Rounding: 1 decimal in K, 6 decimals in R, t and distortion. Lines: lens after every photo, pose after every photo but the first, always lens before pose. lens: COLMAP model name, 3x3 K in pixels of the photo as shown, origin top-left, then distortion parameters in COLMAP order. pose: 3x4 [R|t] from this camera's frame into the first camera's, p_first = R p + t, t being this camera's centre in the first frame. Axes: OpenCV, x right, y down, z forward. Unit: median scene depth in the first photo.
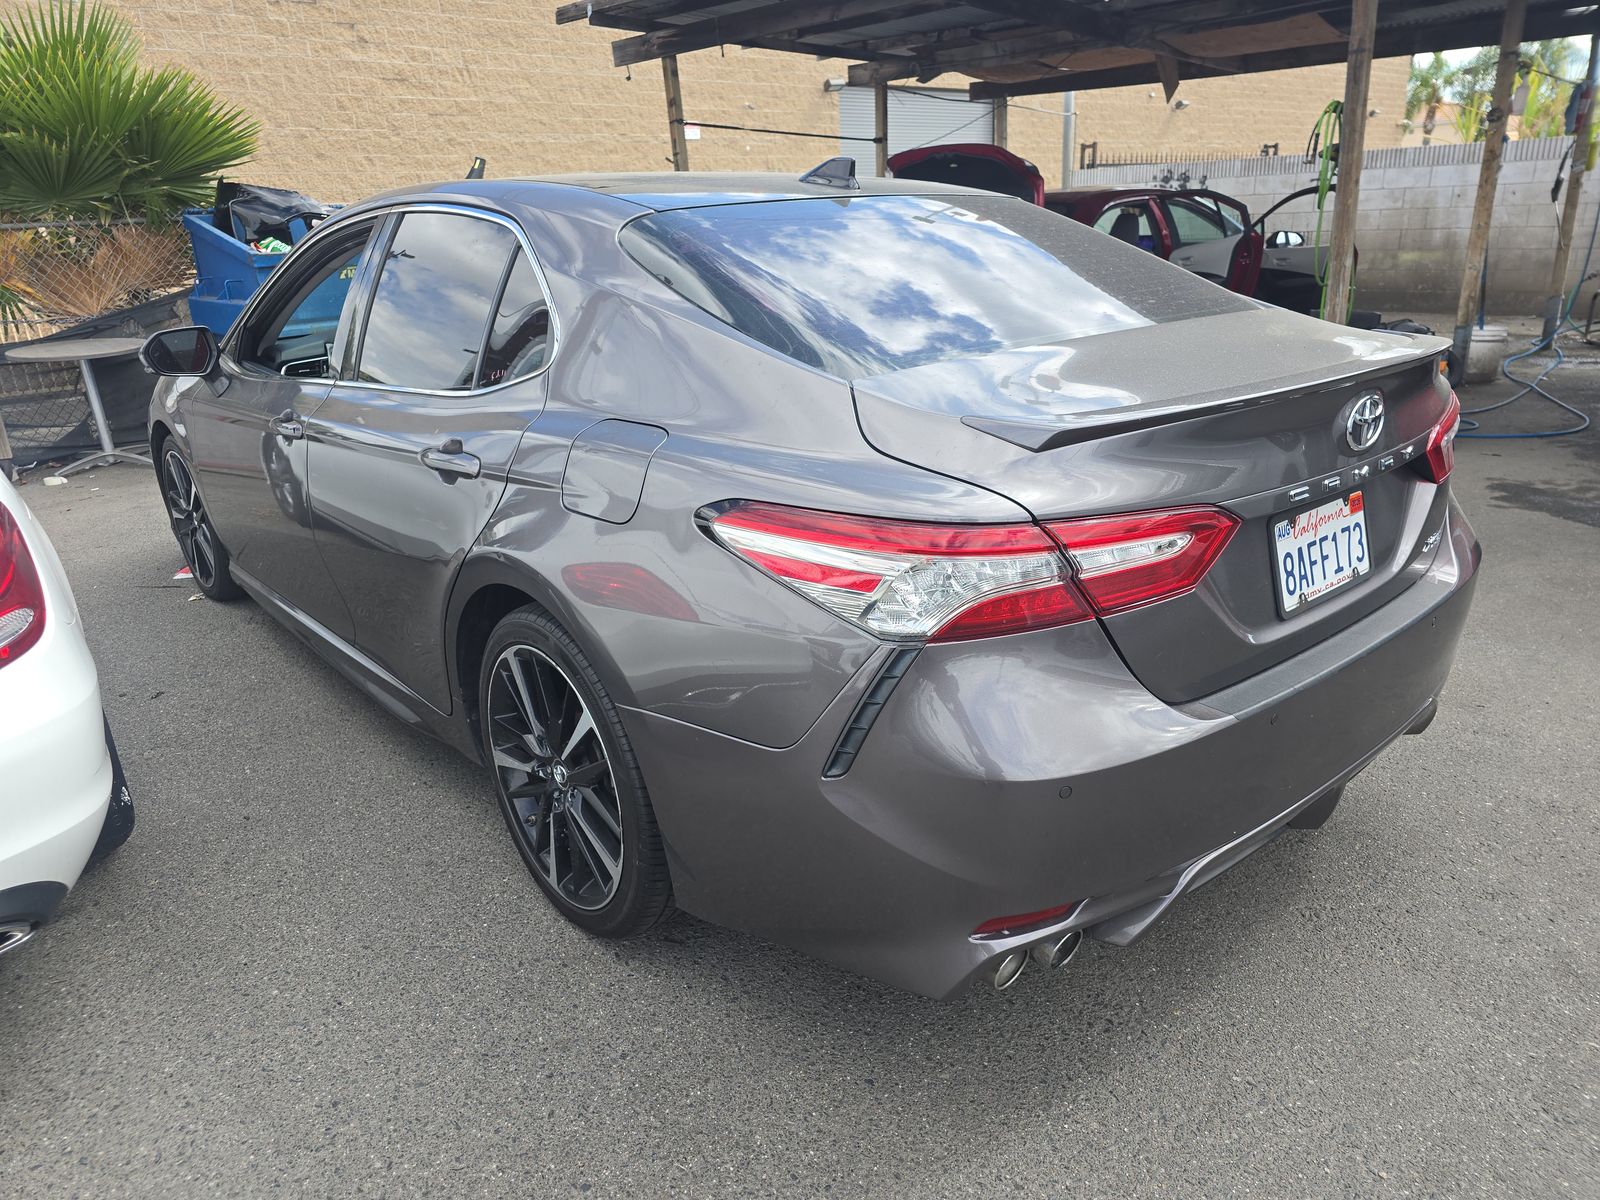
lens RADIAL K [[1082.2, 0, 801.0], [0, 1082.2, 601.1], [0, 0, 1]] dist [0.038238, -0.030445]
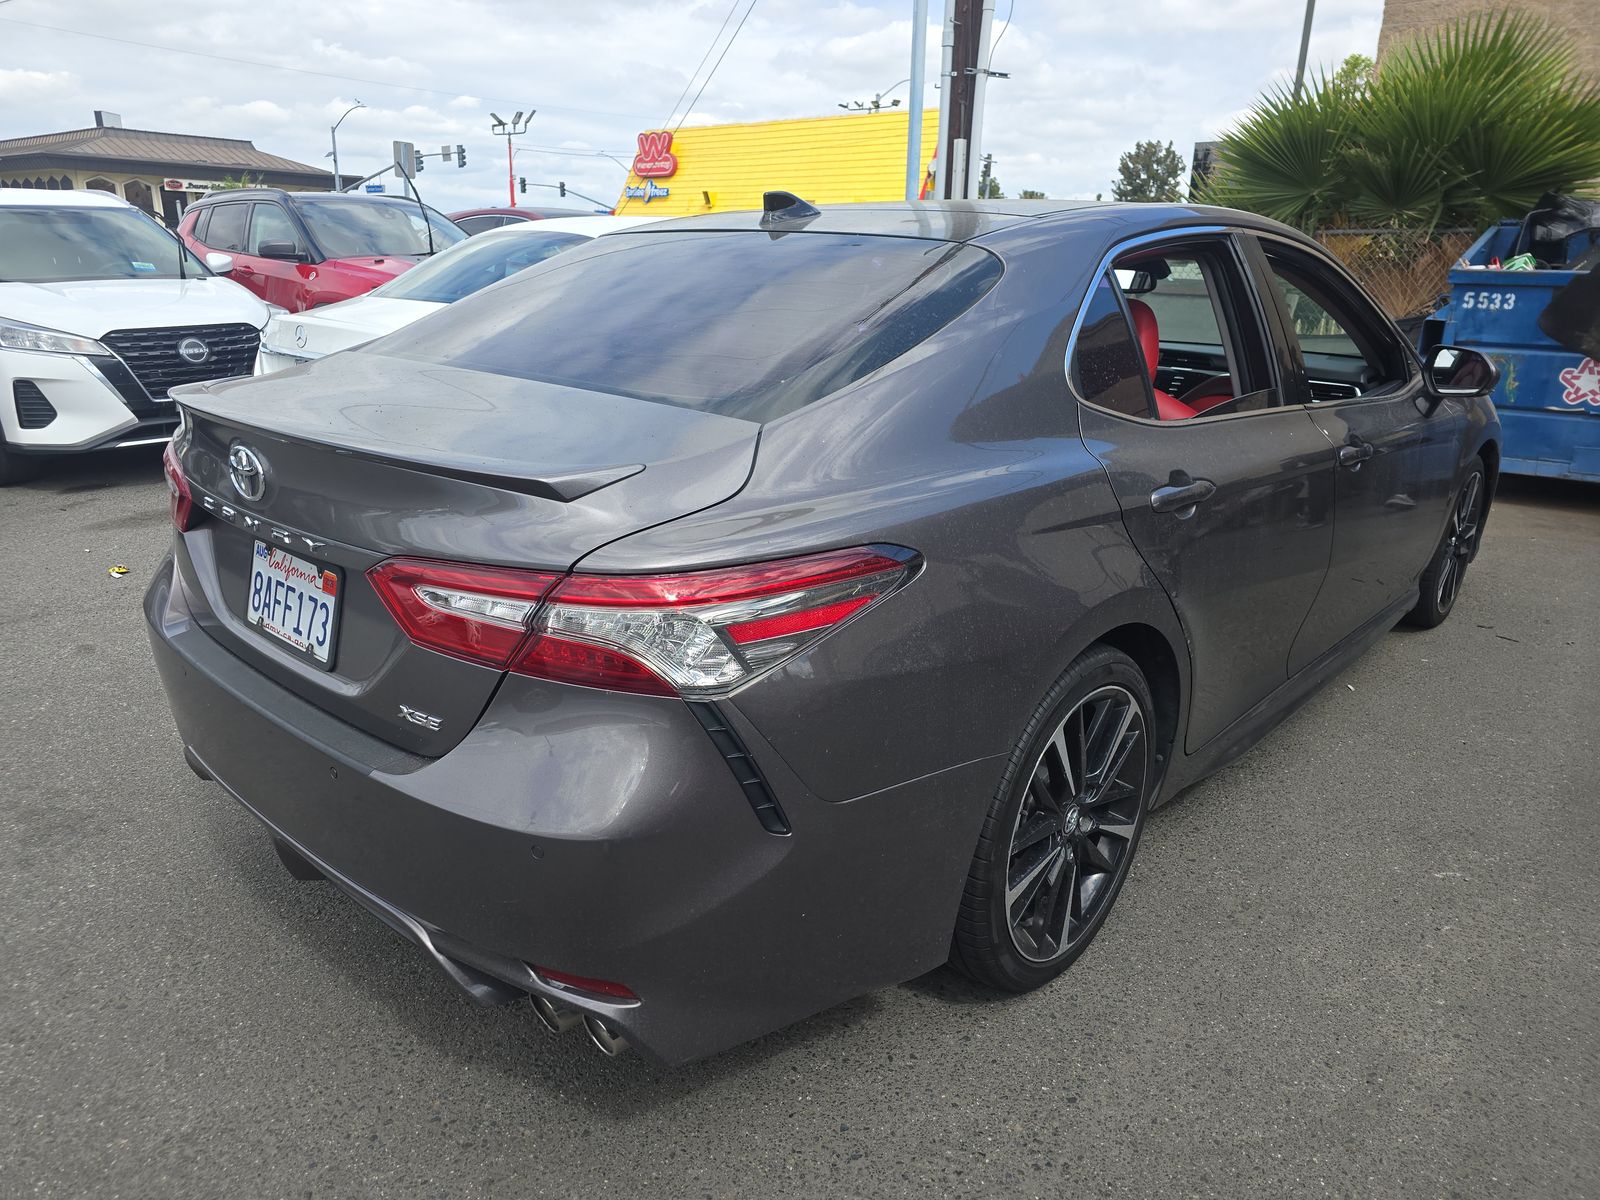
lens RADIAL K [[1082.2, 0, 801.2], [0, 1082.2, 600.5], [0, 0, 1]] dist [0.038238, -0.030445]
pose [[0.132891, 0.350221, -0.927192, 0.292064], [-0.348621, 0.892226, 0.287047, -0.098580], [0.927795, 0.285093, 0.240663, 0.238322]]
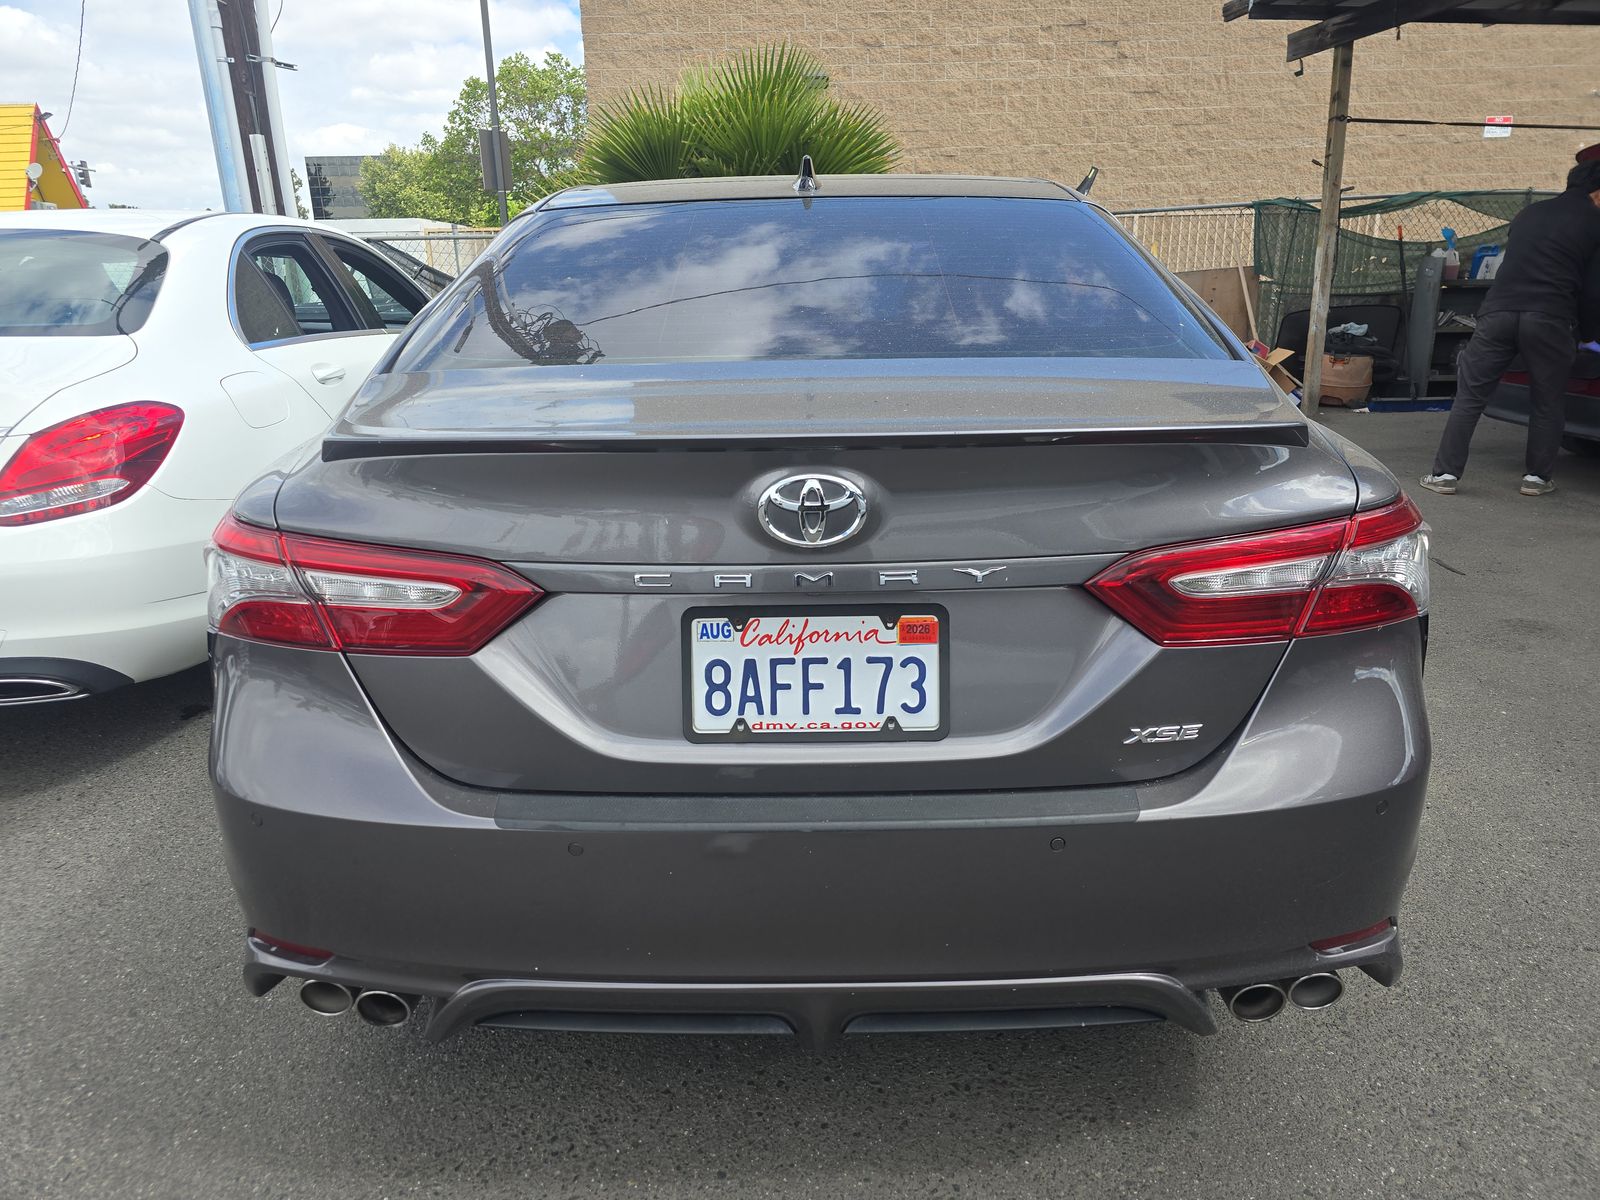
lens RADIAL K [[1082.2, 0, 795.0], [0, 1082.2, 603.1], [0, 0, 1]] dist [0.038238, -0.030445]
pose [[0.756118, 0.223980, -0.614914, 0.181491], [-0.229077, 0.970748, 0.071910, -0.028808], [0.613033, 0.086490, 0.785309, 0.082449]]
